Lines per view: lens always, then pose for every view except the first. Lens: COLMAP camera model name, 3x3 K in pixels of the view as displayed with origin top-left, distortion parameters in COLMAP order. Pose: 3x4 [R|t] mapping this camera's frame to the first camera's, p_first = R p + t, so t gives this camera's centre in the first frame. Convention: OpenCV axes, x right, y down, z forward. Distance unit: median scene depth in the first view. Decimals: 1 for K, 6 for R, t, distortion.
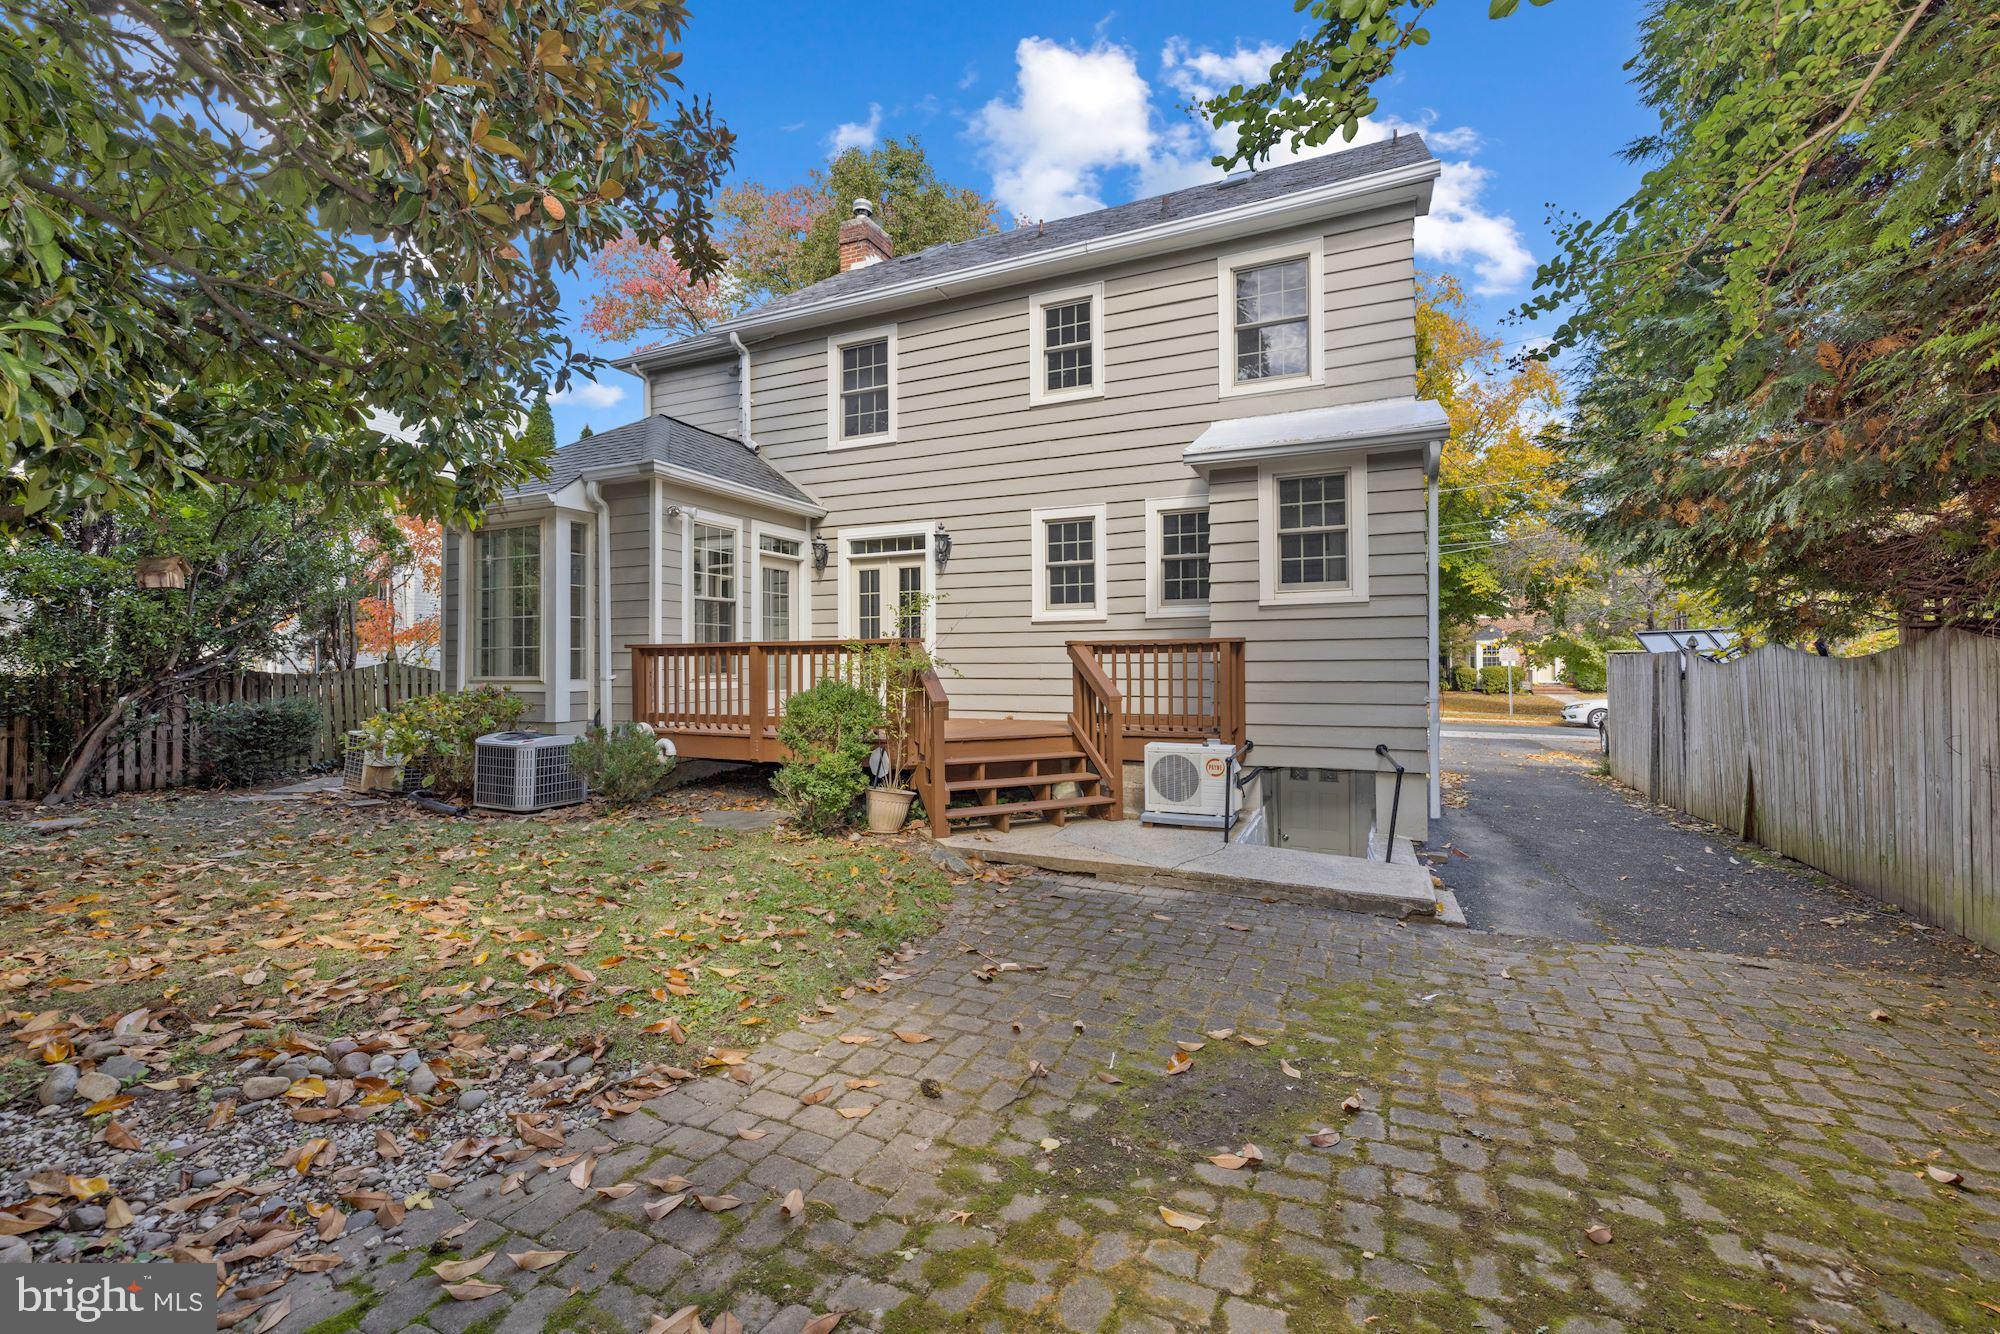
lens RADIAL K [[835.6, 0, 997.9], [0, 835.6, 659.2], [0, 0, 1]] dist [0.000725, 0.000025]
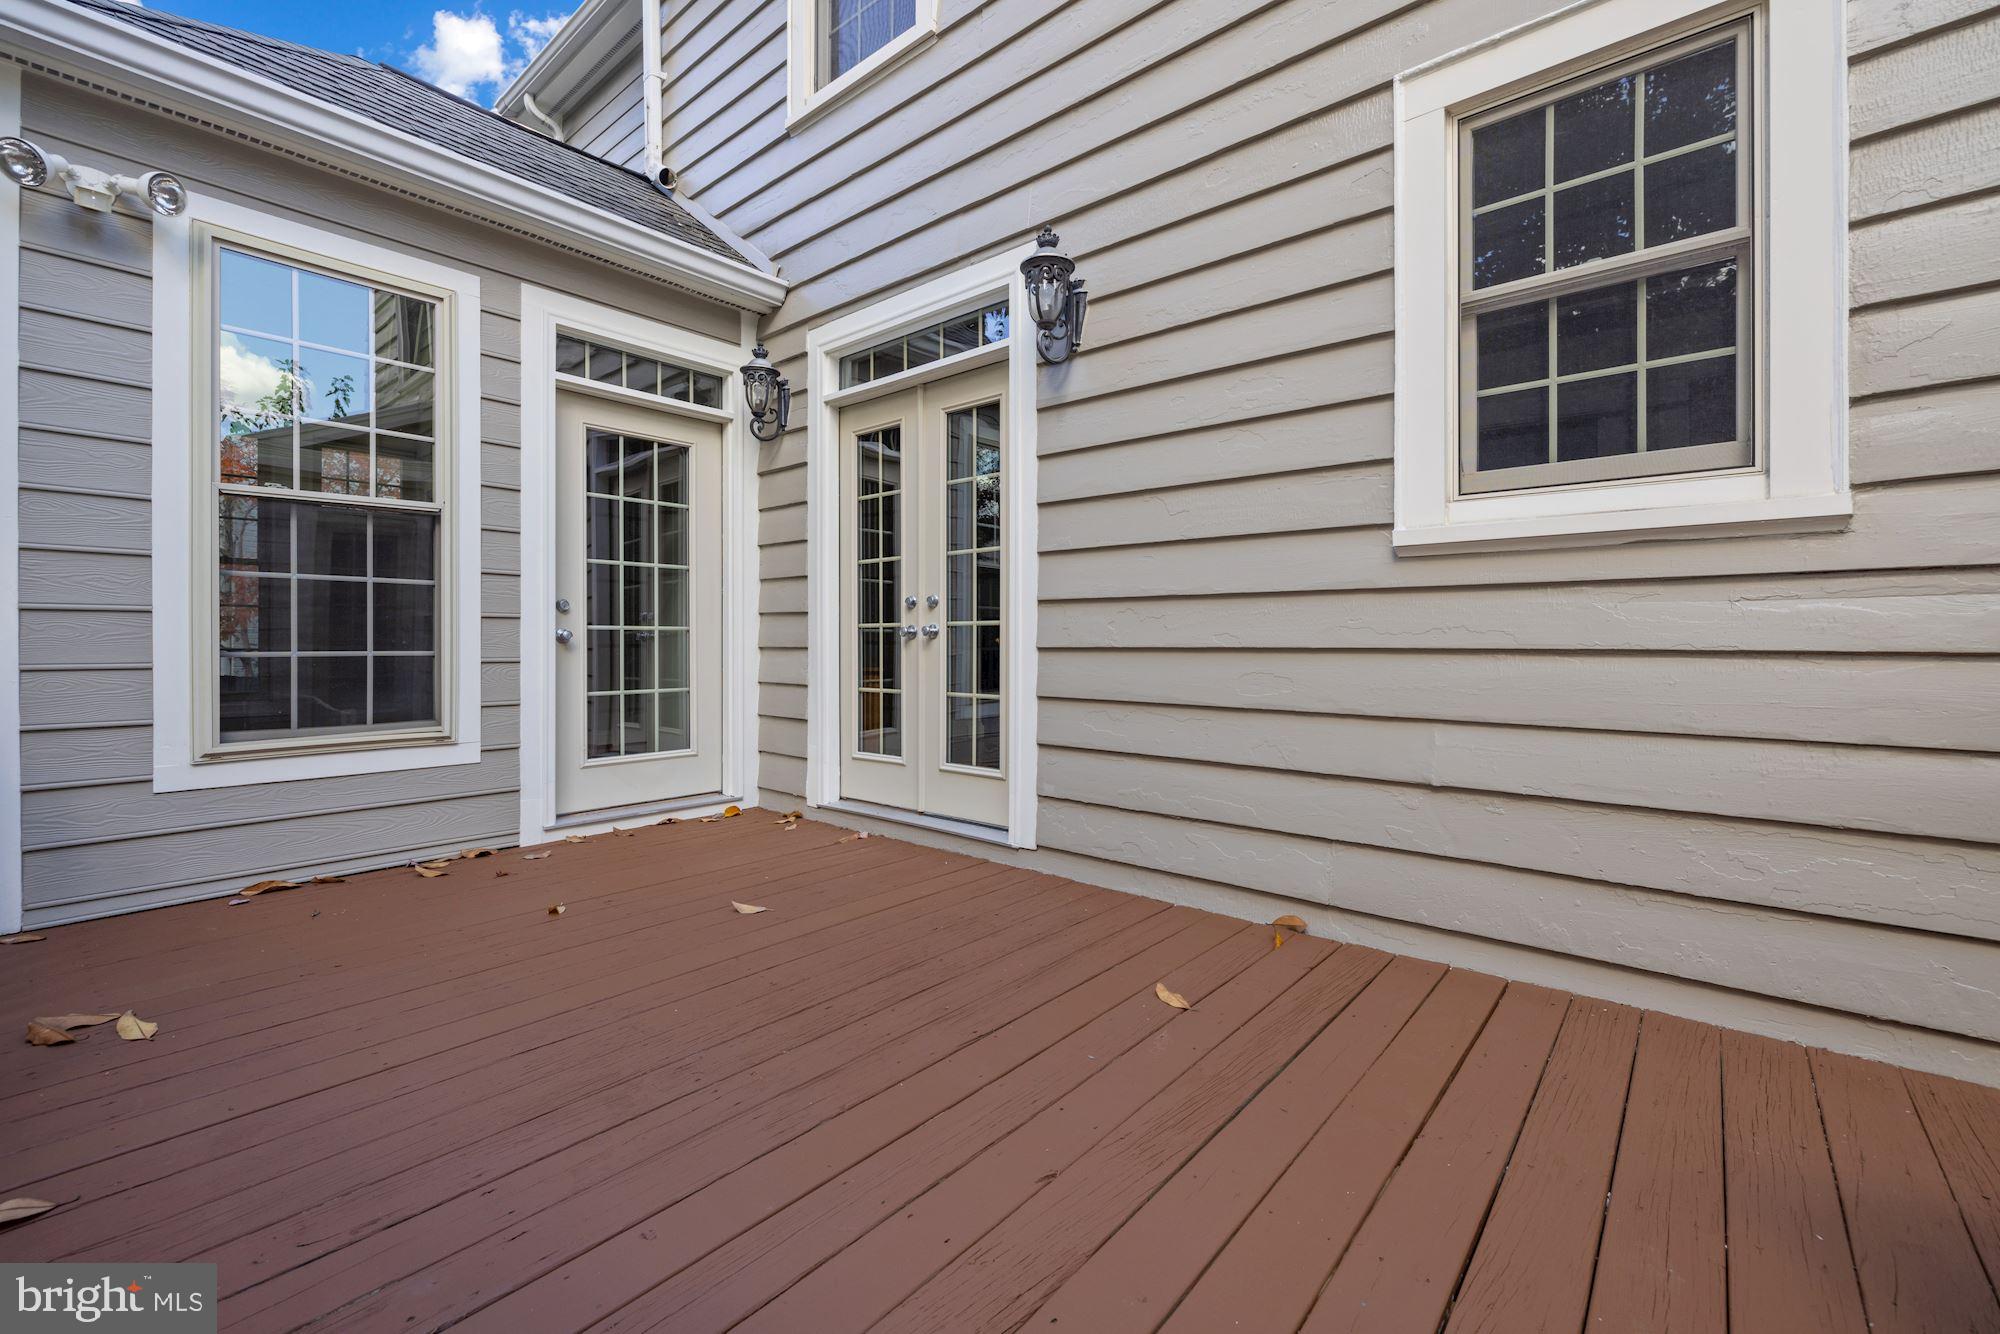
lens RADIAL K [[835.6, 0, 1004.4], [0, 835.6, 645.9], [0, 0, 1]] dist [0.000725, 0.000025]
pose [[0.958594, 0.007037, -0.284689, 0.002220], [-0.002151, 0.999845, 0.017471, -0.020793], [0.284768, -0.016135, 0.958461, 0.736868]]
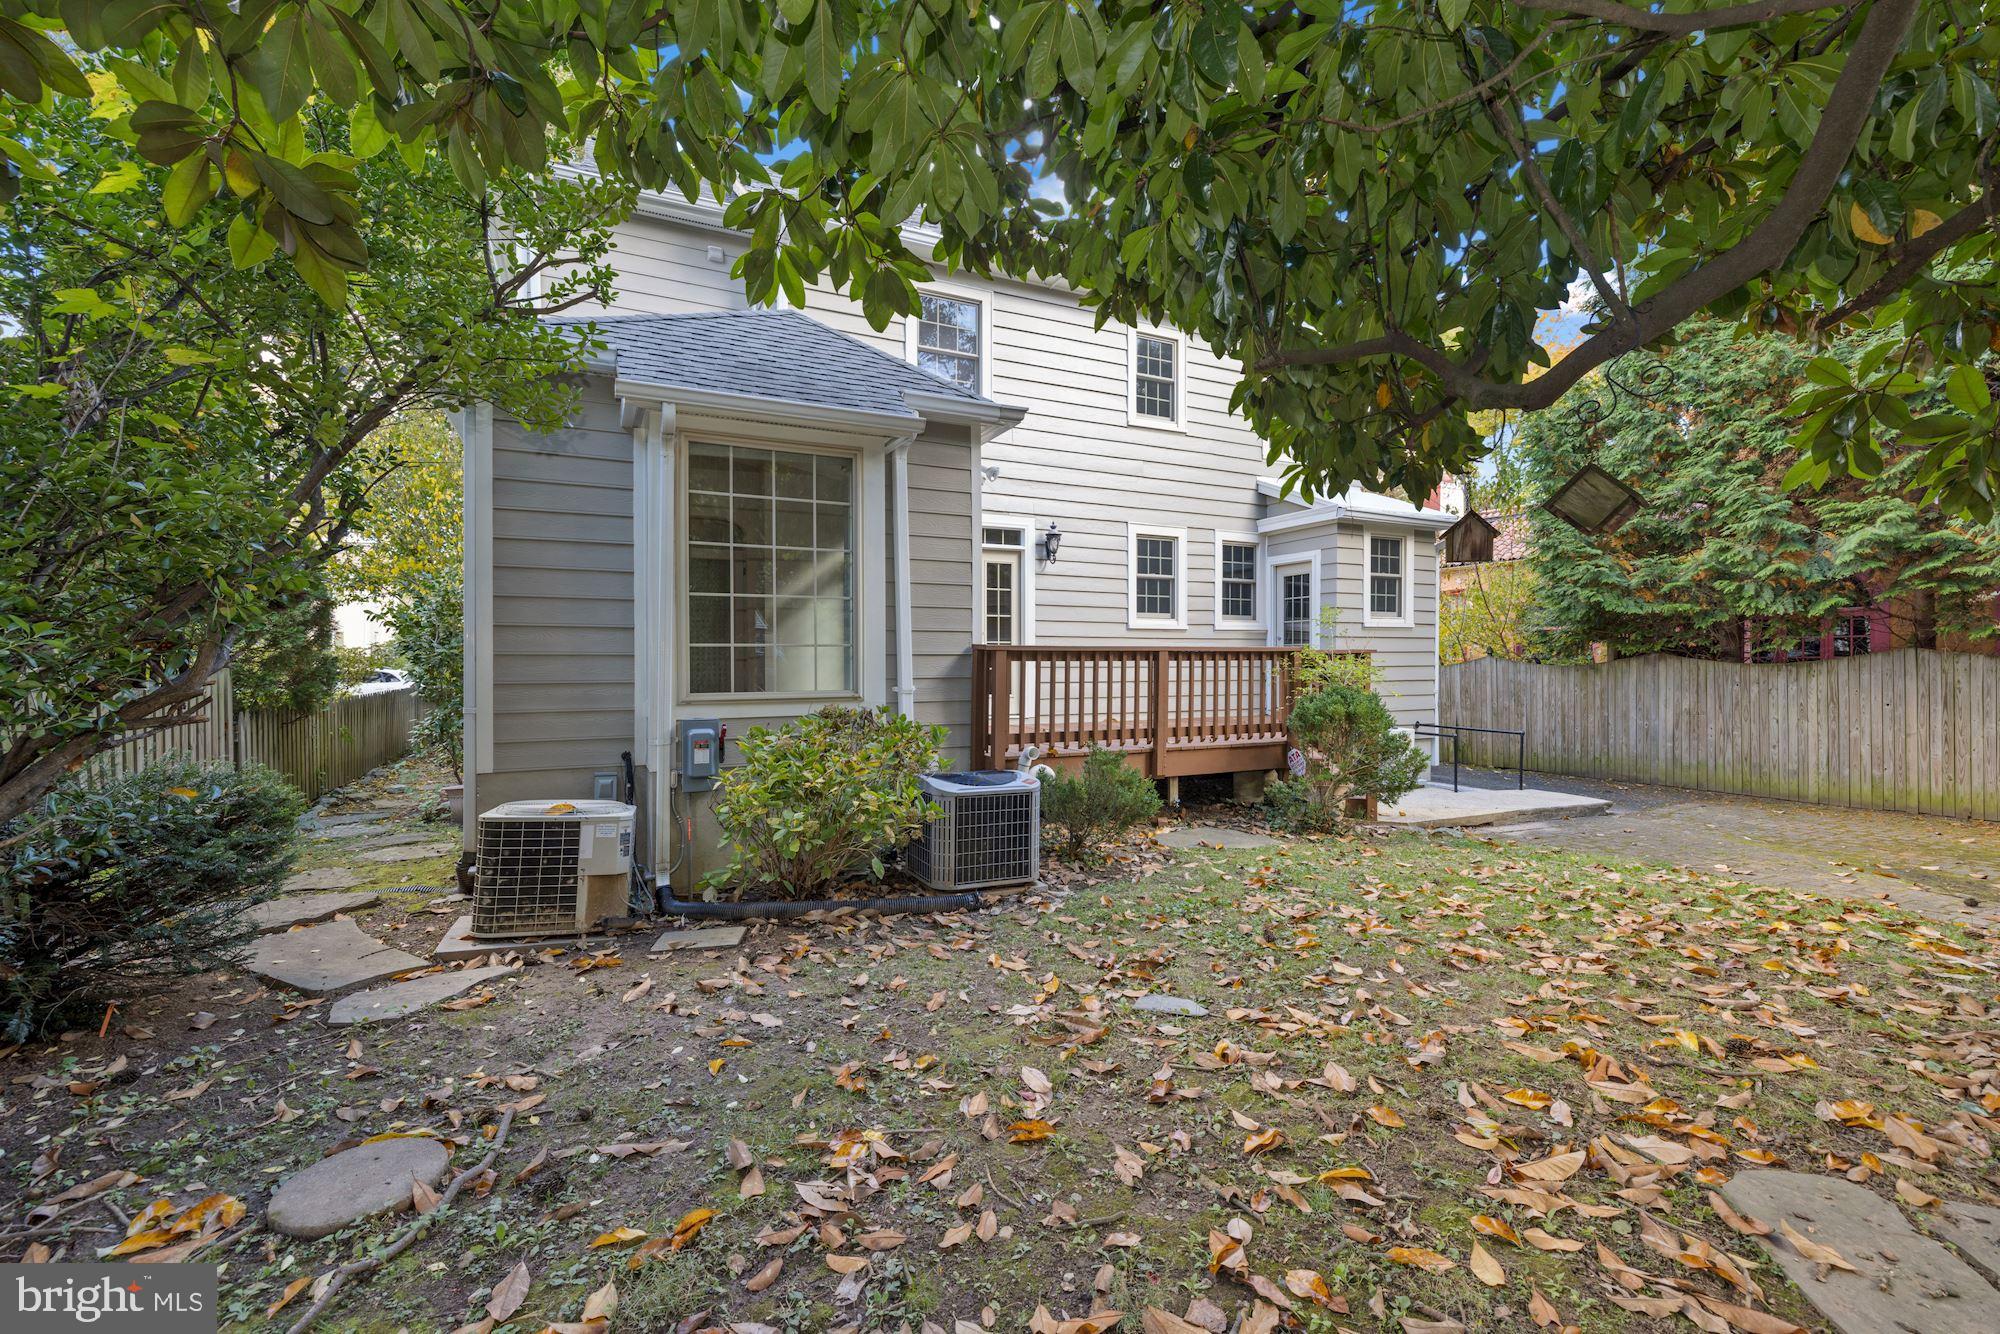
lens RADIAL K [[835.6, 0, 998.8], [0, 835.6, 667.3], [0, 0, 1]] dist [0.000725, 0.000025]
pose [[0.635799, 0.000033, 0.771854, -0.880121], [-0.006095, 0.999969, 0.004979, -0.000153], [-0.771830, -0.007870, 0.635780, 0.454201]]
